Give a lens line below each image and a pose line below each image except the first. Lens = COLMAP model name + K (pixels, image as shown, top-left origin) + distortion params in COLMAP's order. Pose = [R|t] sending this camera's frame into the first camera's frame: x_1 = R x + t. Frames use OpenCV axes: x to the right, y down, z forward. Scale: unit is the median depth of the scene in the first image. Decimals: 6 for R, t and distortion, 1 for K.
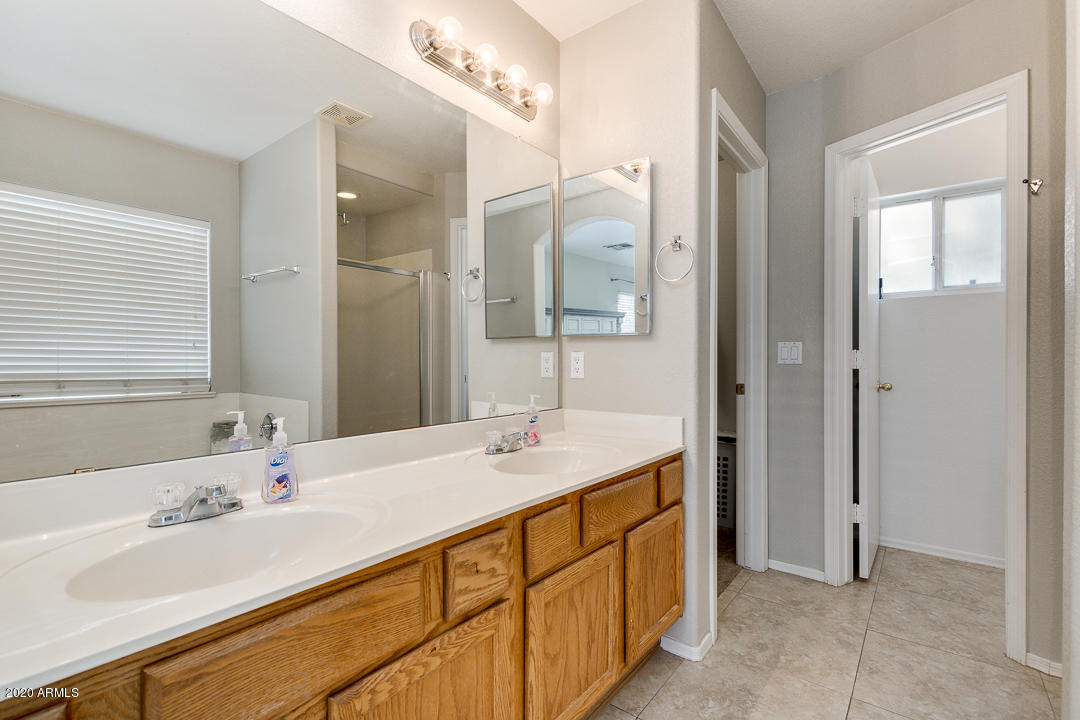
lens RADIAL K [[492.9, 0, 542.6], [0, 492.9, 361.6], [0, 0, 1]] dist [0.008441, -0.004502]
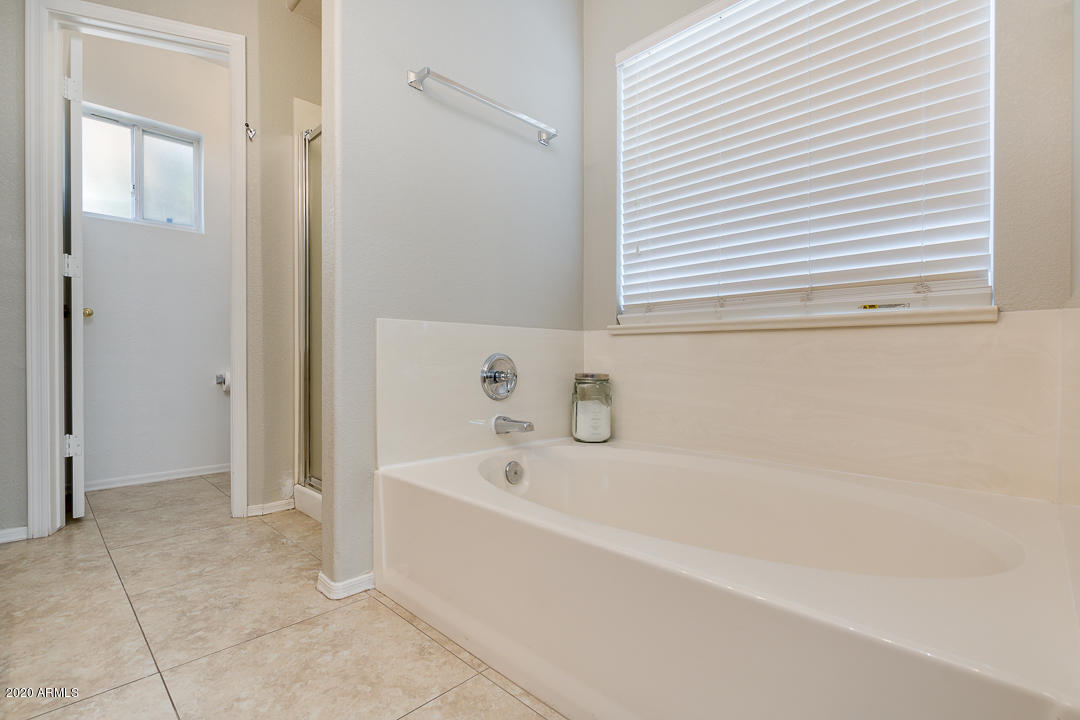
lens RADIAL K [[492.9, 0, 541.4], [0, 492.9, 360.3], [0, 0, 1]] dist [0.008441, -0.004502]
pose [[0.110151, -0.007979, 0.993883, -0.127331], [0.000685, 0.999968, 0.007952, 0.155479], [-0.993915, -0.000195, 0.110153, 0.093856]]
